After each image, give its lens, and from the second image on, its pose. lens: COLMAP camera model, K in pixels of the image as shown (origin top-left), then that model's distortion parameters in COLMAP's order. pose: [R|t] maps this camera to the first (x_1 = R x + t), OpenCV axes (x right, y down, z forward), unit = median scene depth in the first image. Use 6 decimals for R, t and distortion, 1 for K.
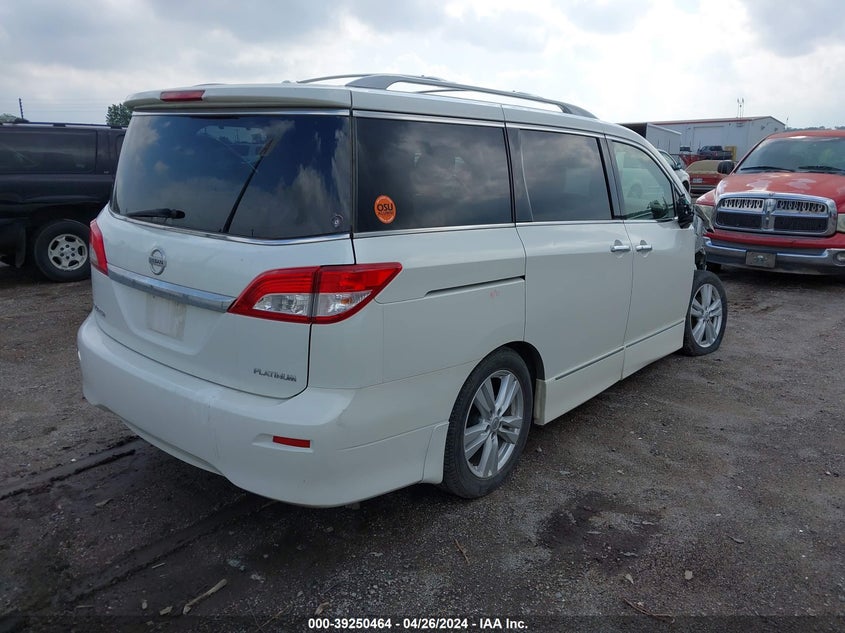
lens RADIAL K [[642.6, 0, 422.5], [0, 642.6, 316.5], [0, 0, 1]] dist [0.002447, 0.002053]
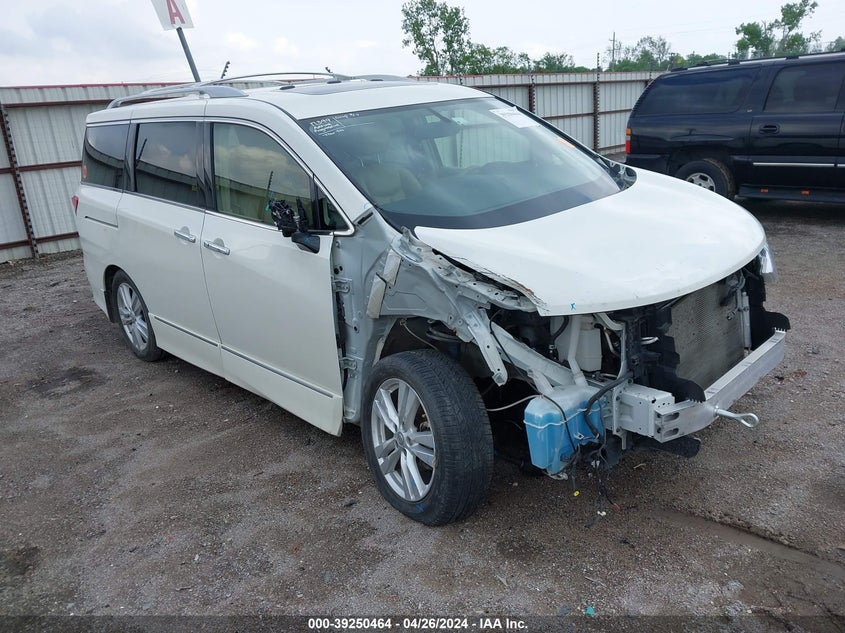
lens RADIAL K [[642.6, 0, 422.5], [0, 642.6, 316.5], [0, 0, 1]] dist [0.002447, 0.002053]
pose [[-0.076733, 0.307808, -0.948349, 1.239717], [-0.175431, 0.932146, 0.316744, -0.362758], [0.981497, 0.190675, -0.017528, 1.375689]]
